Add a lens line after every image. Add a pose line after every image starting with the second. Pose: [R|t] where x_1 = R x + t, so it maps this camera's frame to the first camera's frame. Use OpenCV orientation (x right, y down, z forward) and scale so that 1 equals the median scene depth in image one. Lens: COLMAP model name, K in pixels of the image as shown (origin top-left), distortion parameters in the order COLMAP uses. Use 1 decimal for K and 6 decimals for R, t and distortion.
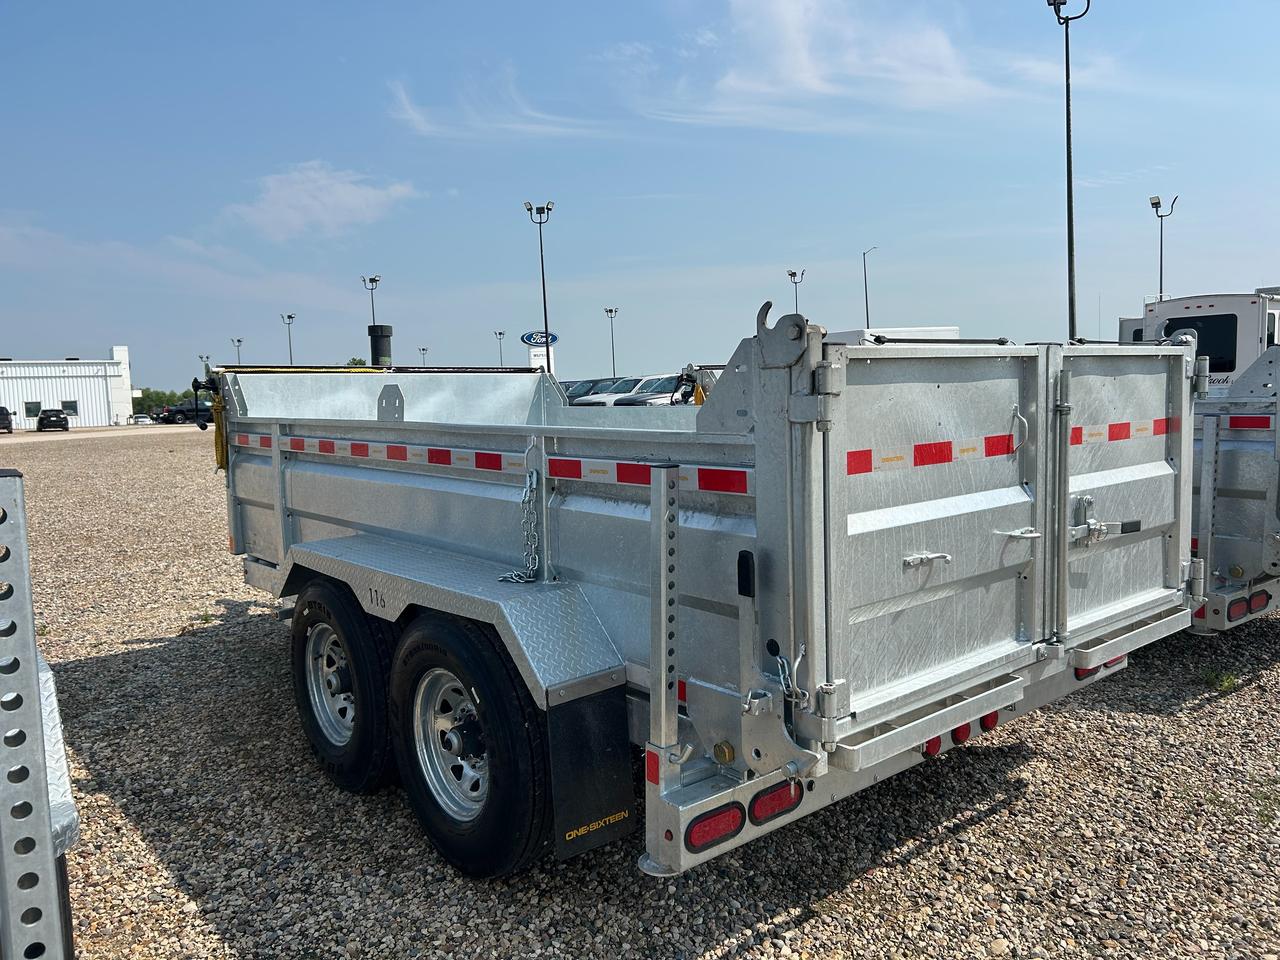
lens RADIAL K [[961.3, 0, 640.0], [0, 961.3, 480.0], [0, 0, 1]] dist [0.055785, -0.050018]
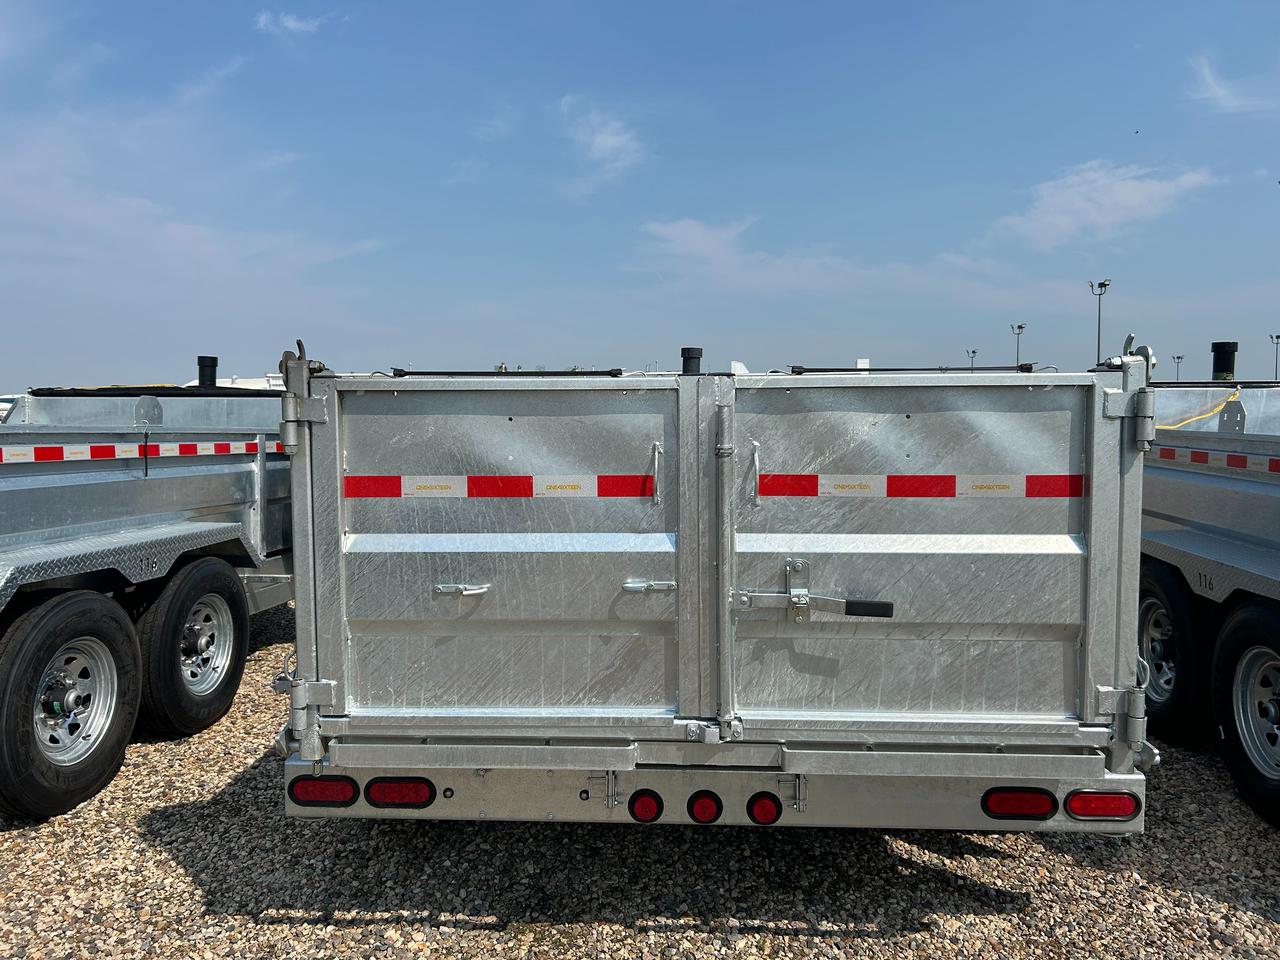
lens RADIAL K [[961.3, 0, 640.0], [0, 961.3, 480.0], [0, 0, 1]] dist [0.055785, -0.050018]
pose [[0.731637, 0.075751, -0.677473, 0.862098], [-0.082519, 0.996340, 0.022288, -0.054453], [0.676682, 0.039598, 0.735210, 0.299031]]
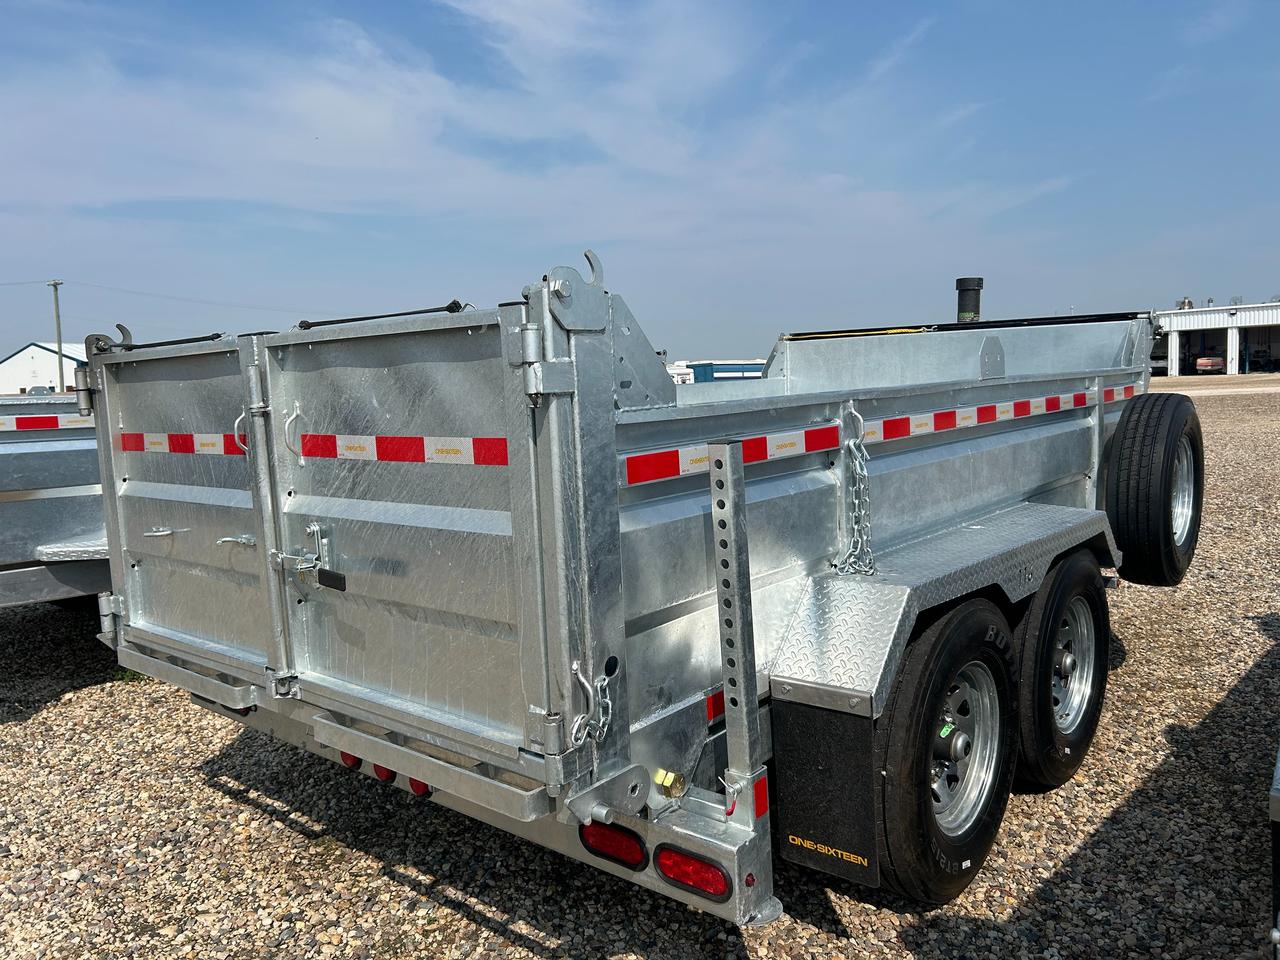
lens RADIAL K [[961.3, 0, 640.0], [0, 961.3, 480.0], [0, 0, 1]] dist [0.055785, -0.050018]
pose [[0.161779, 0.126081, -0.978740, 1.198225], [-0.056233, 0.991371, 0.118414, -0.118955], [0.985224, 0.035881, 0.167473, 1.068922]]
